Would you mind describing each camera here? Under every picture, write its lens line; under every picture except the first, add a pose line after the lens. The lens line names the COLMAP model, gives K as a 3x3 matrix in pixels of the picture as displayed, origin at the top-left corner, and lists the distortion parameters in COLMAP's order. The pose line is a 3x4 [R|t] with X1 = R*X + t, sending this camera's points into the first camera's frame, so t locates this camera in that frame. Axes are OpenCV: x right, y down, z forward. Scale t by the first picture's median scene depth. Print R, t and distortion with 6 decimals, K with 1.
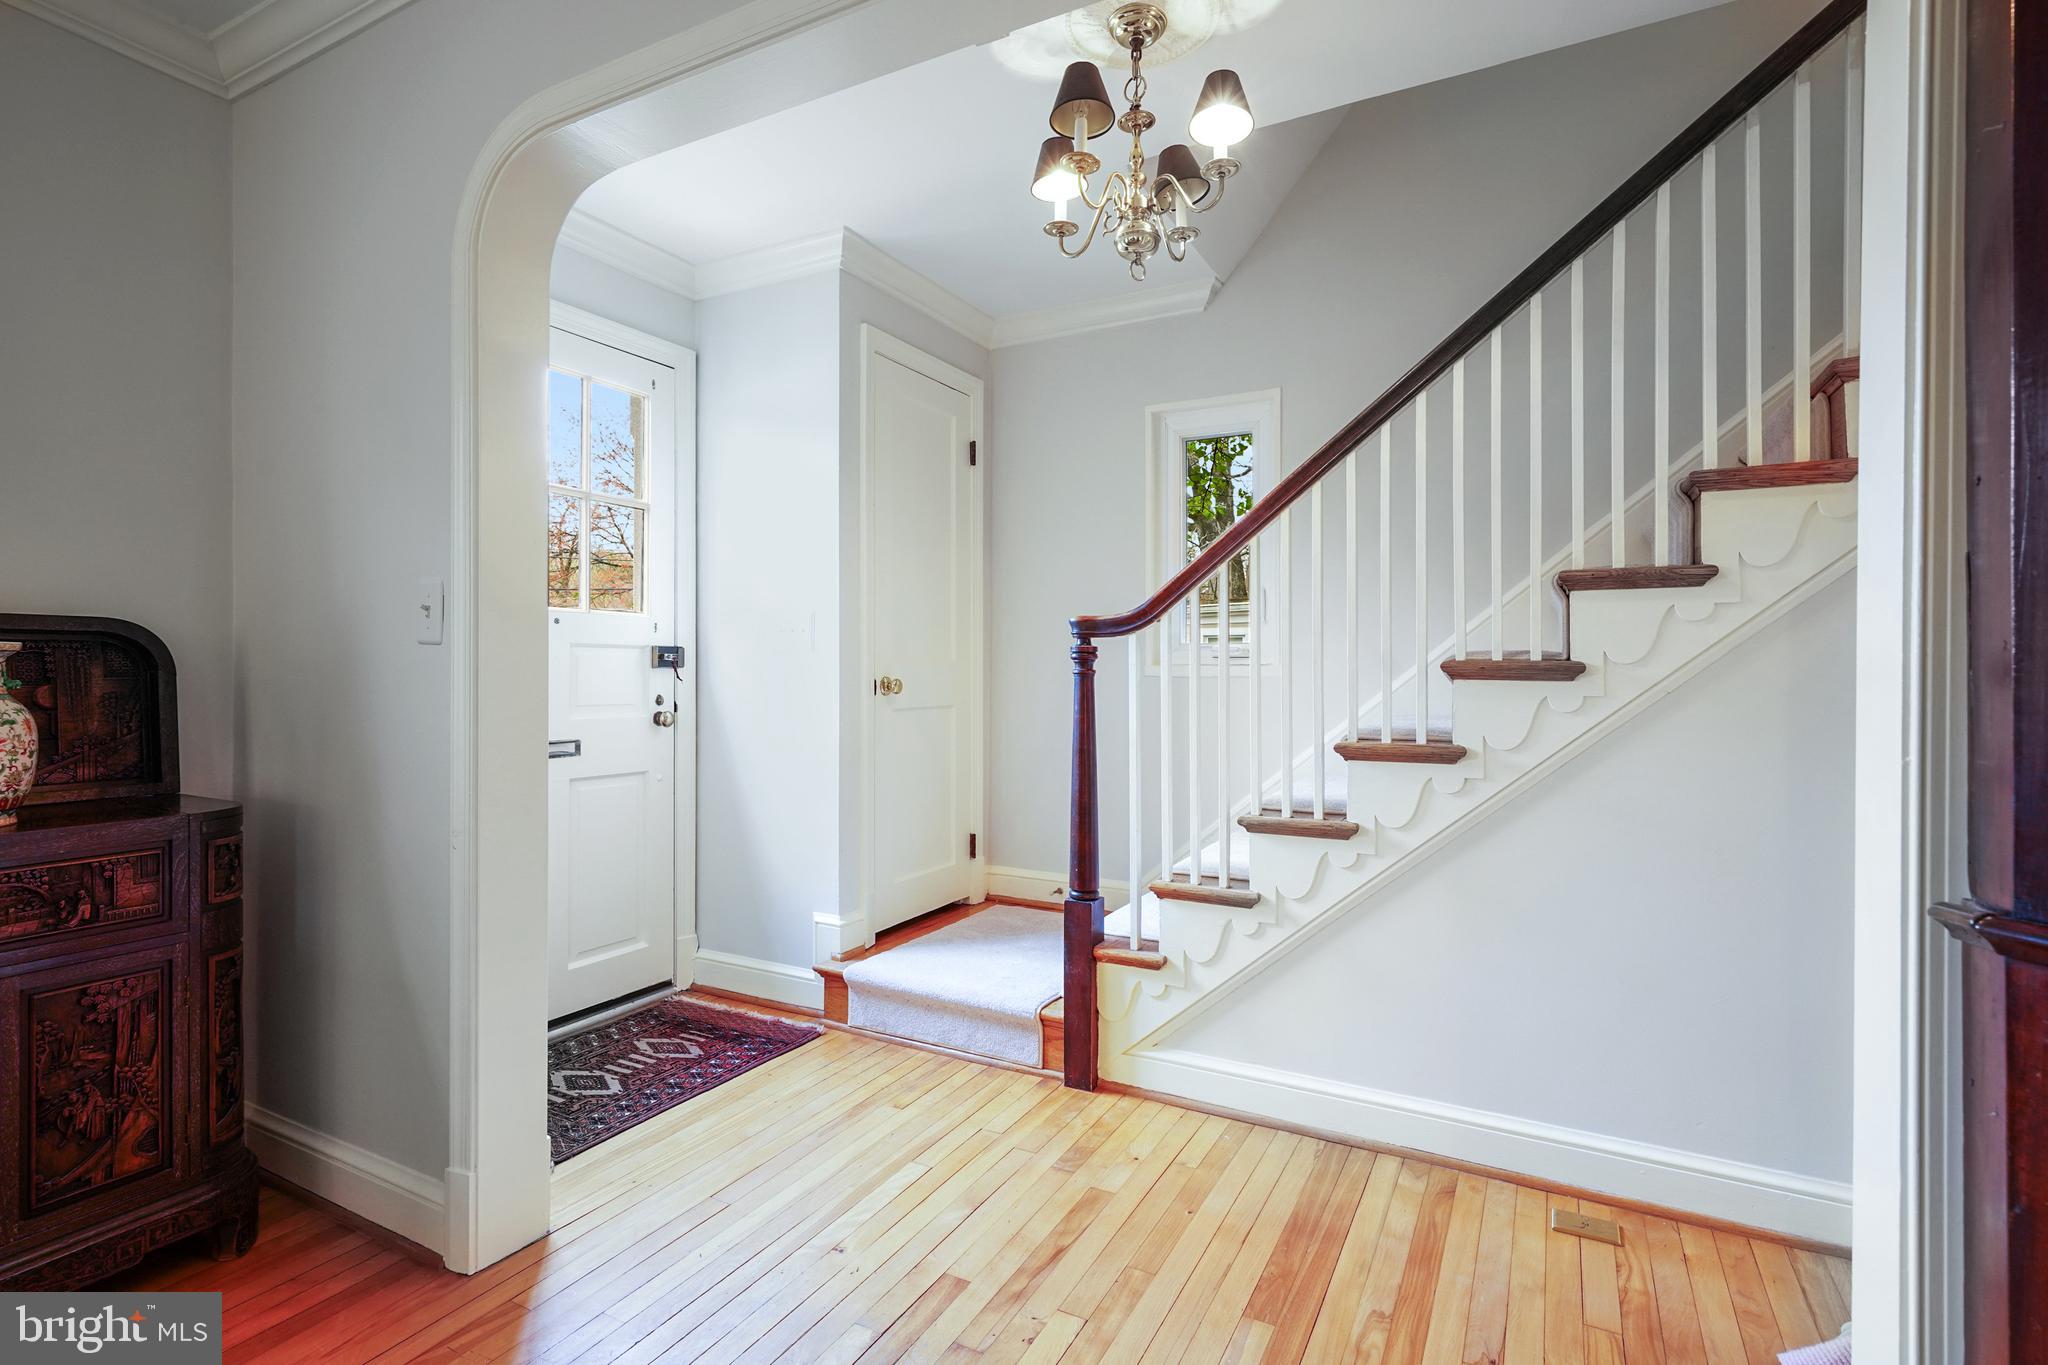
lens RADIAL K [[982.6, 0, 1023.8], [0, 982.6, 662.9], [0, 0, 1]] dist [-0.001204, 0.000127]
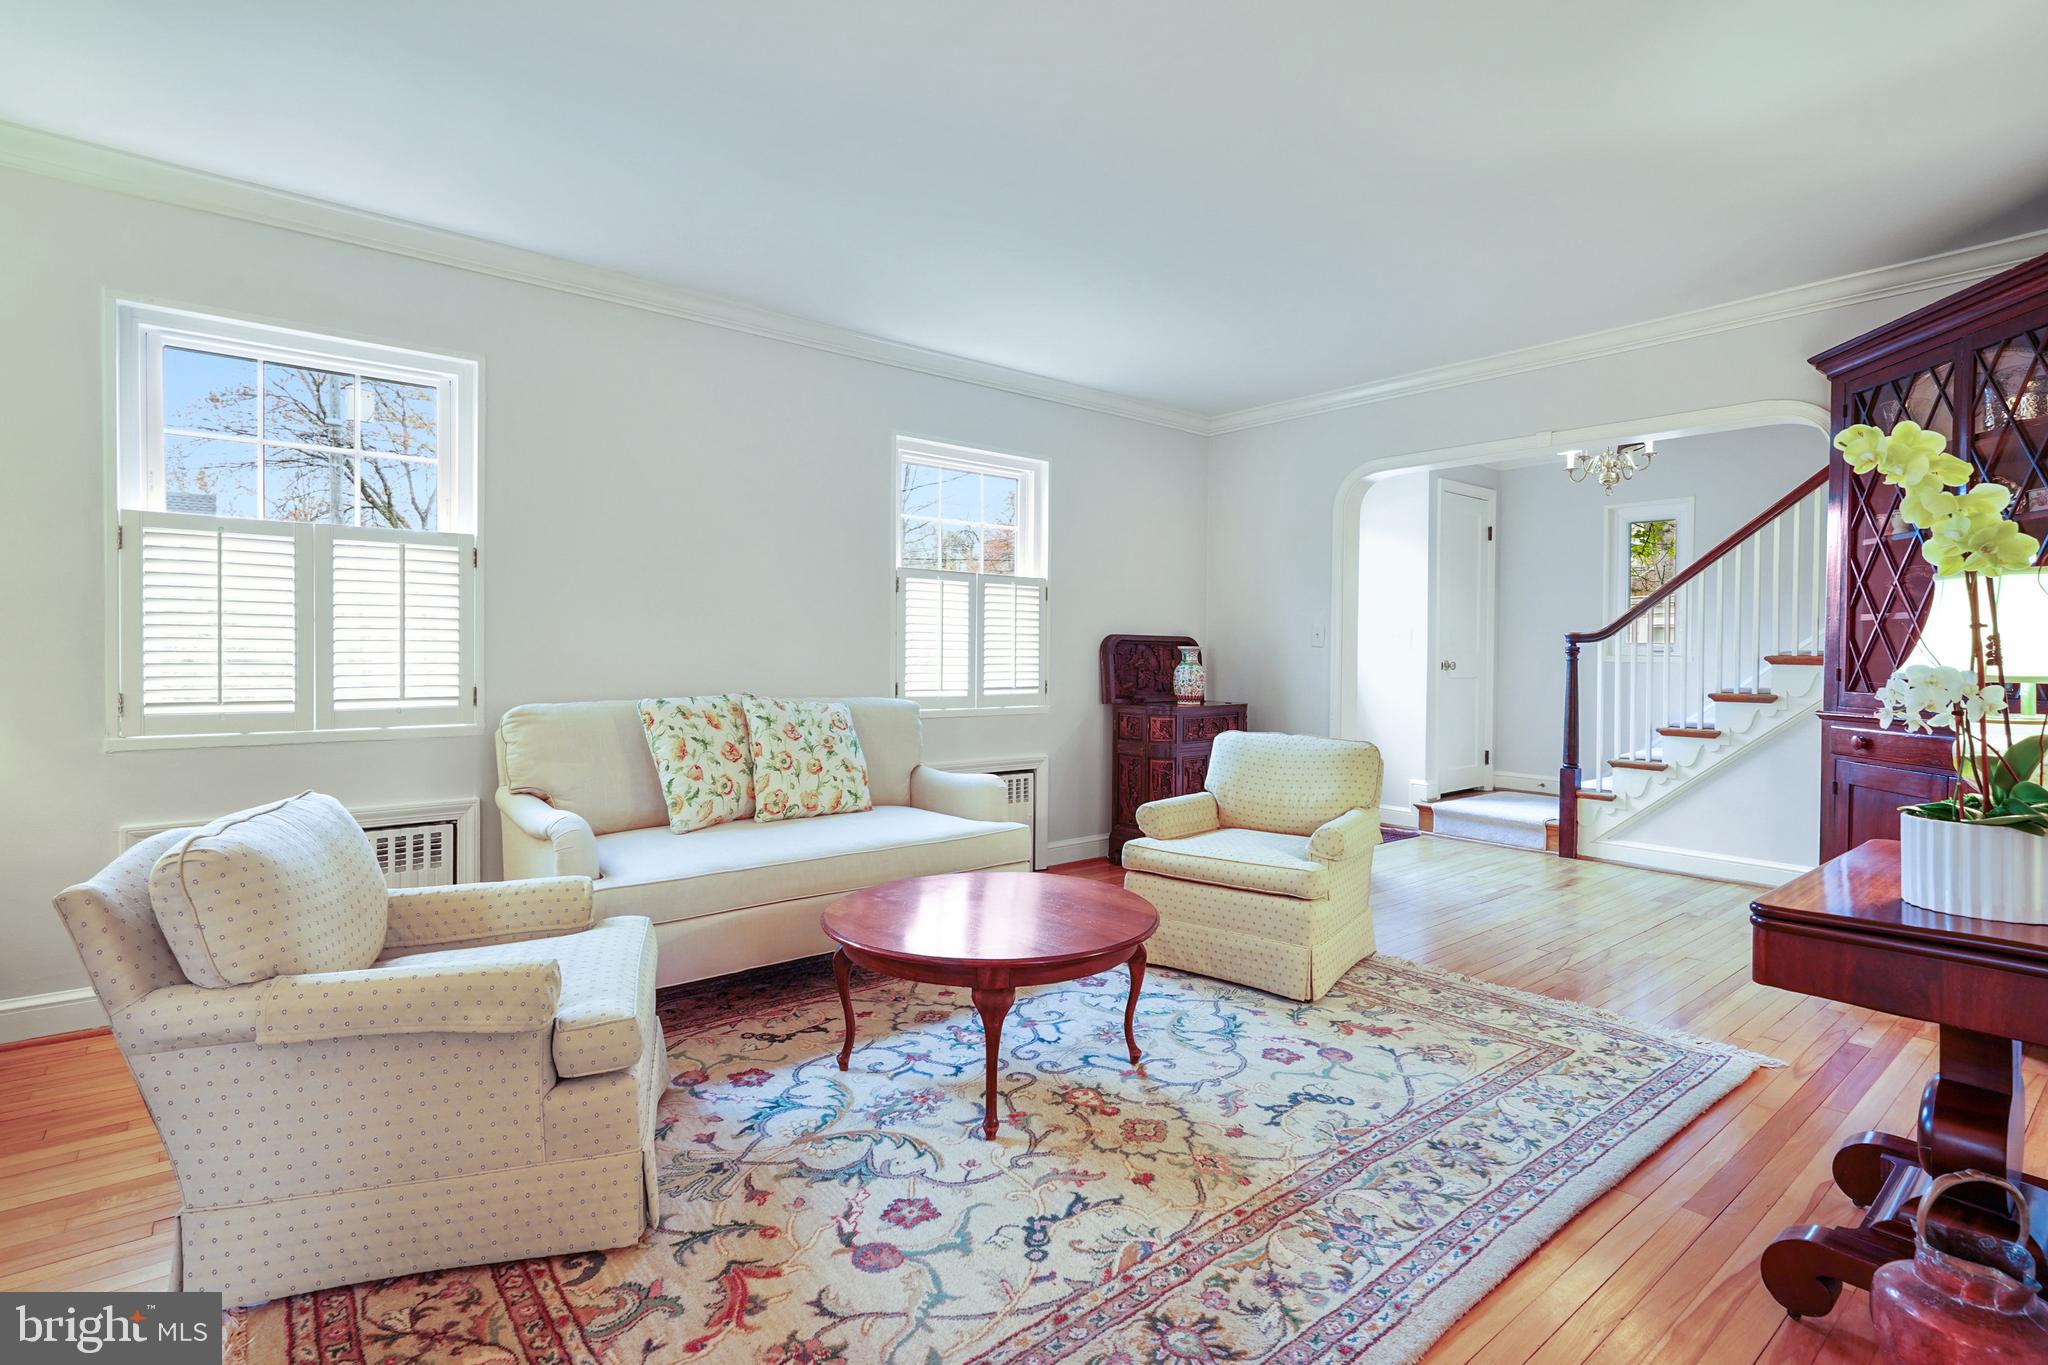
lens RADIAL K [[982.6, 0, 1023.8], [0, 982.6, 662.9], [0, 0, 1]] dist [-0.001204, 0.000127]
pose [[0.925465, 0.011409, -0.378662, -0.226590], [-0.004922, 0.999824, 0.018095, -0.014907], [0.378802, -0.014882, 0.925358, -1.369340]]
